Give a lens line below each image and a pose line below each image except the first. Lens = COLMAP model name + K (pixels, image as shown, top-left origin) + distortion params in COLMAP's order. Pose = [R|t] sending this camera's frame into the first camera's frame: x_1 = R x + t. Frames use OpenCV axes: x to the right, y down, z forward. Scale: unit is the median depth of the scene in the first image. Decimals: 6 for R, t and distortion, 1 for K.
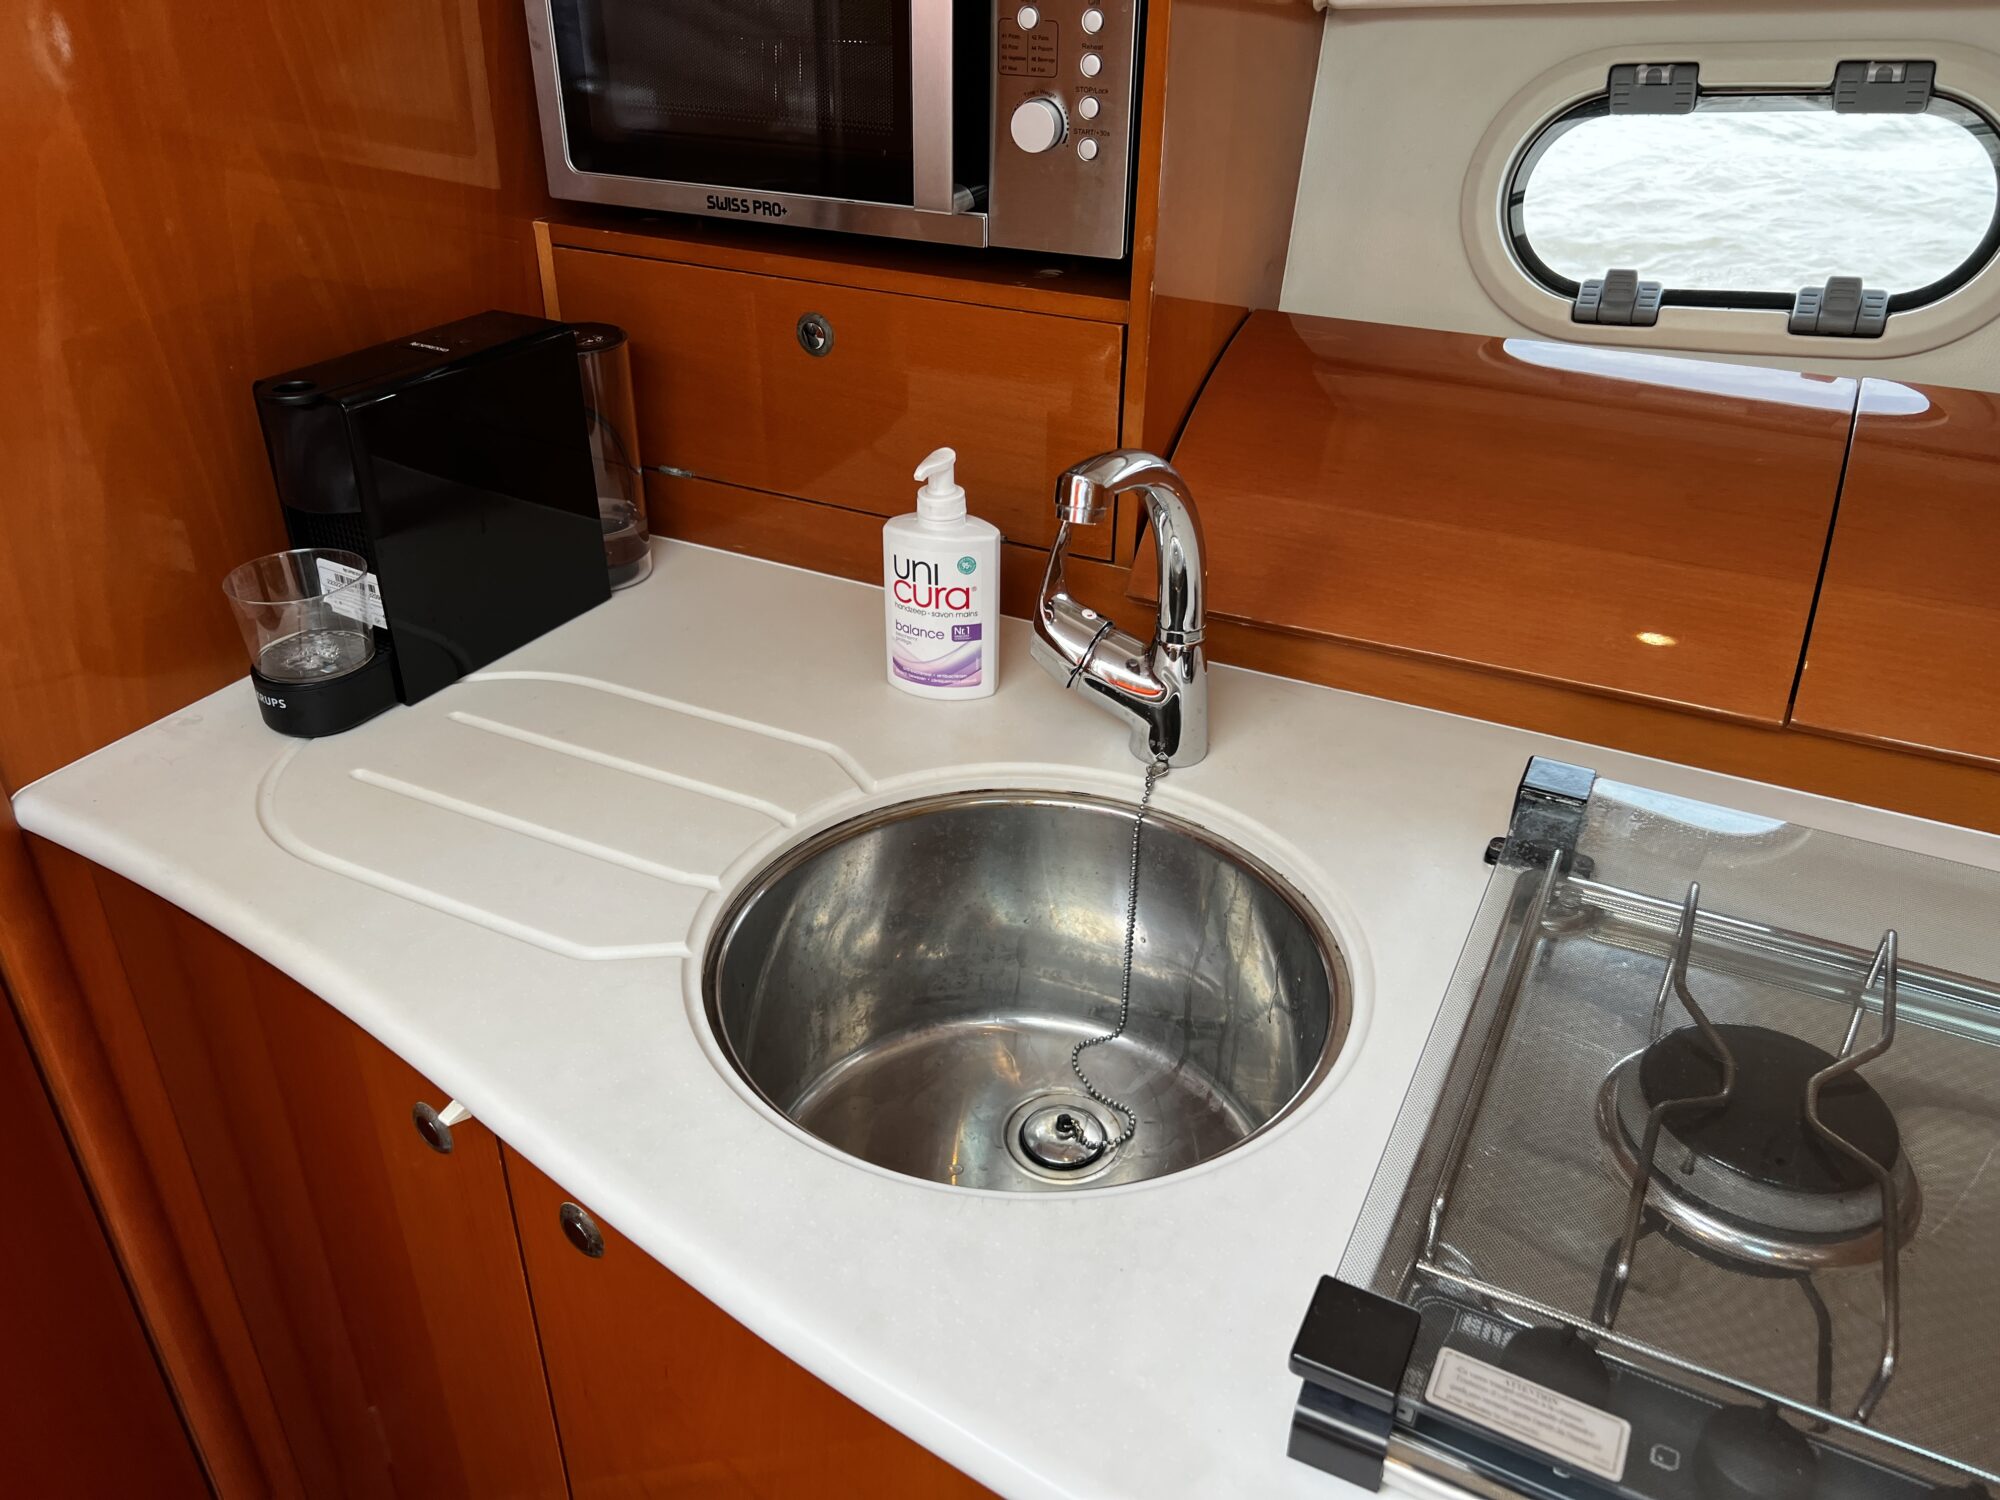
lens RADIAL K [[1519.1, 0, 1000.0], [0, 1519.1, 750.0], [0, 0, 1]] dist [0.069255, -0.093408]
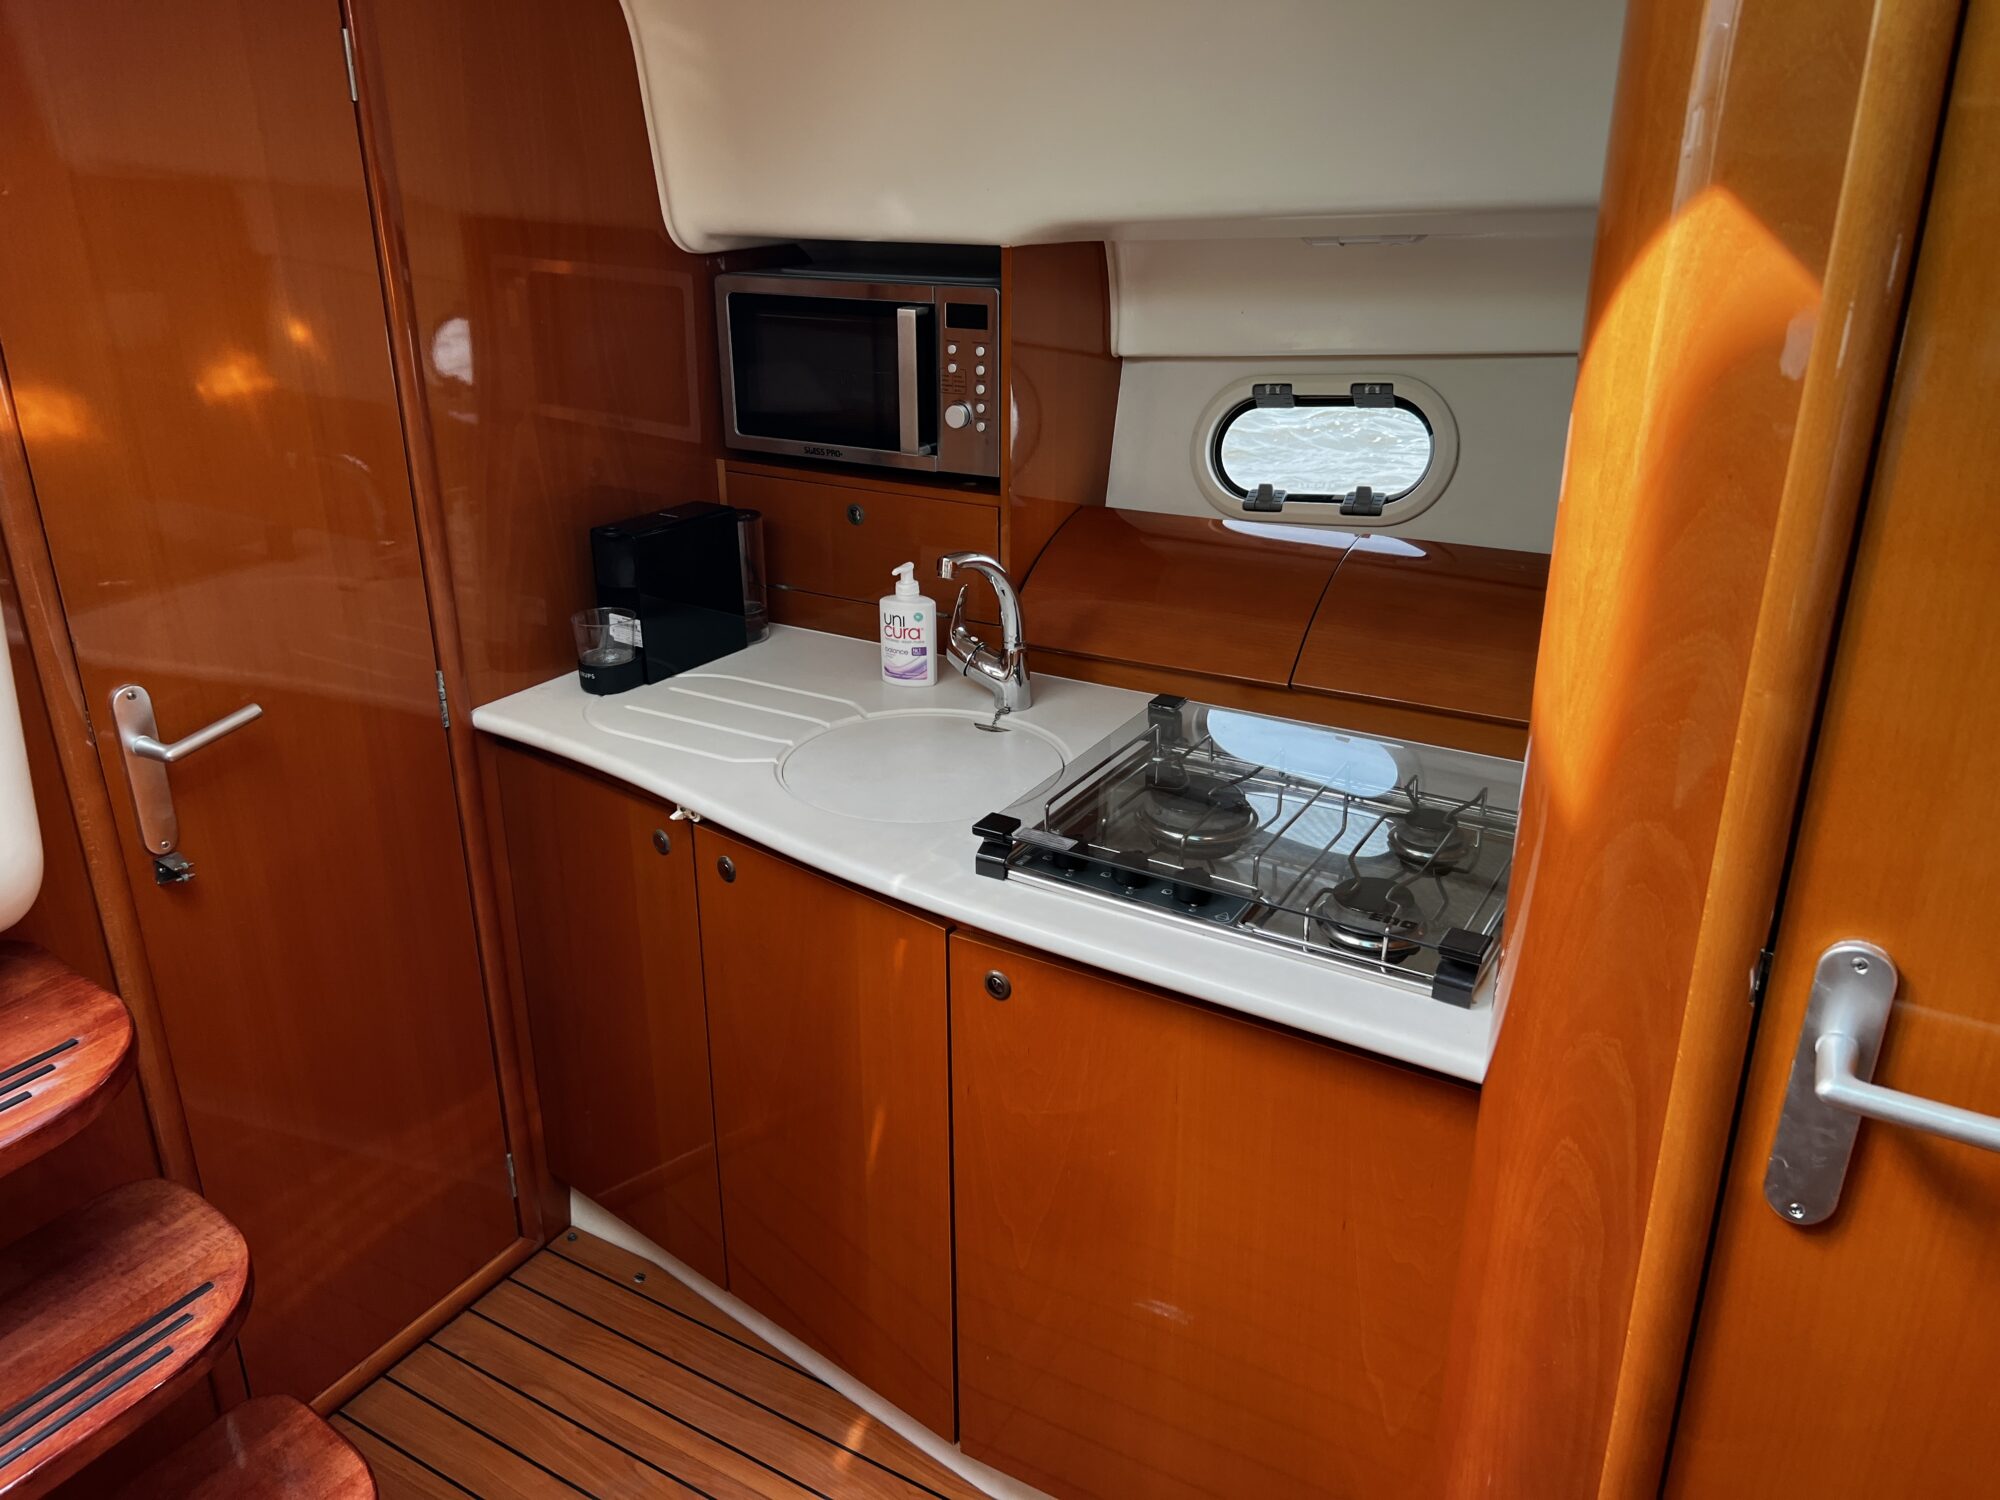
lens RADIAL K [[1517.9, 0, 1004.1], [0, 1517.9, 751.9], [0, 0, 1]] dist [0.076213, -0.094693]
pose [[0.997650, 0.013737, -0.067130, 0.230712], [-0.023337, 0.989245, -0.144396, 0.347957], [0.064425, 0.145623, 0.987240, -0.987703]]
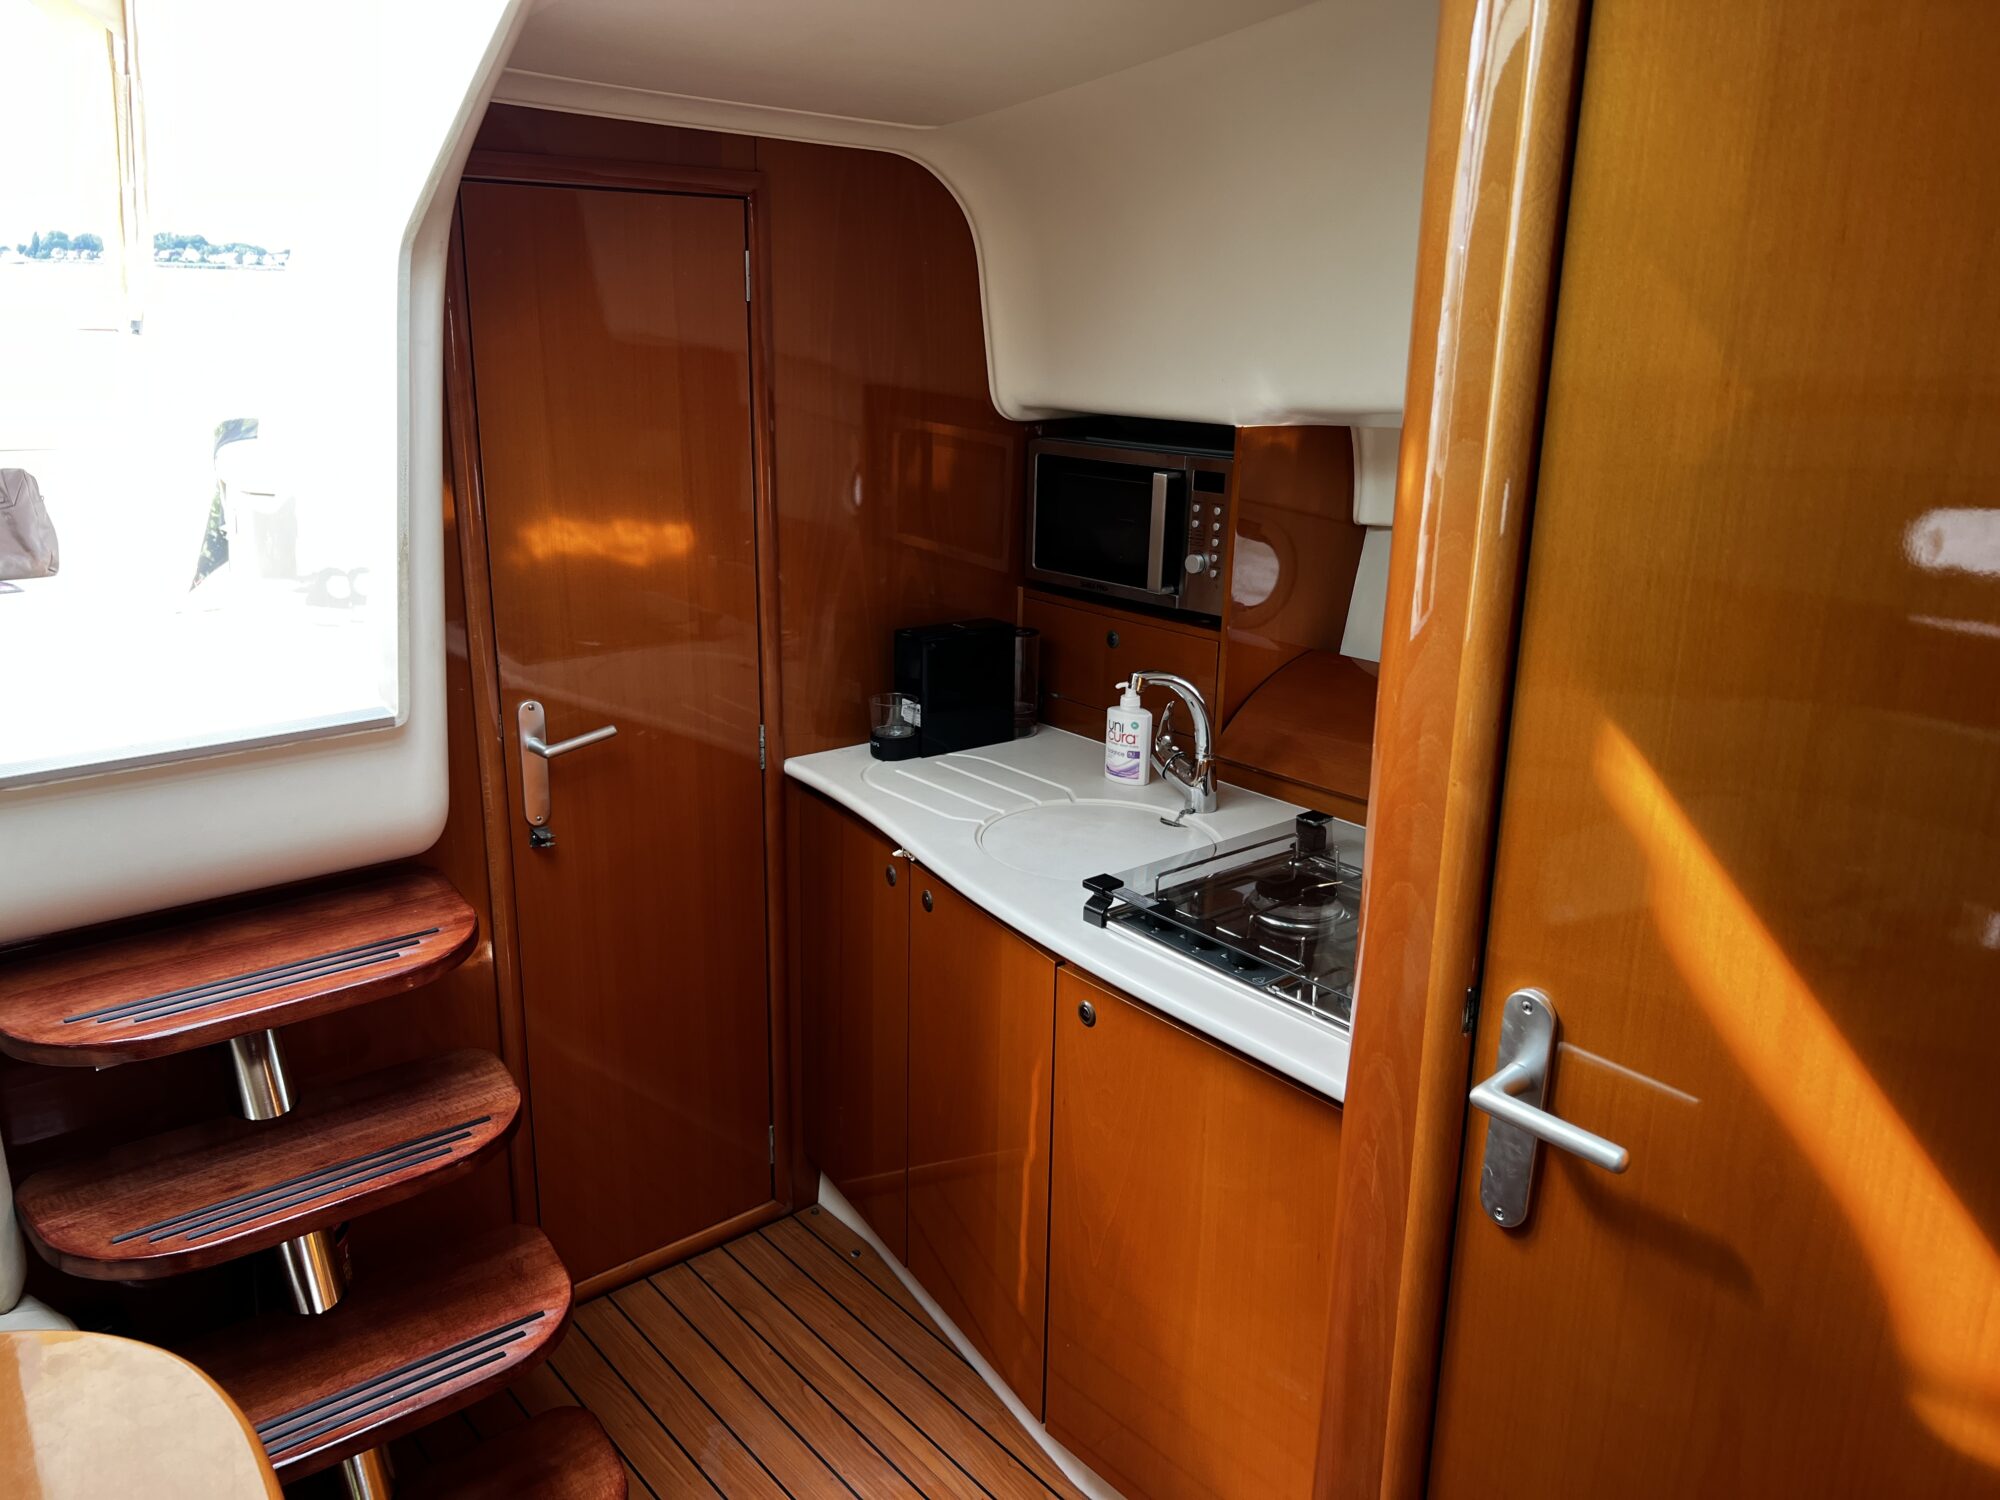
lens RADIAL K [[1517.9, 0, 1004.1], [0, 1517.9, 751.9], [0, 0, 1]] dist [0.076213, -0.094693]
pose [[0.919798, 0.118632, -0.374028, 0.689230], [-0.207118, 0.956382, -0.205998, 0.457143], [0.333276, 0.266945, 0.904250, -1.249097]]
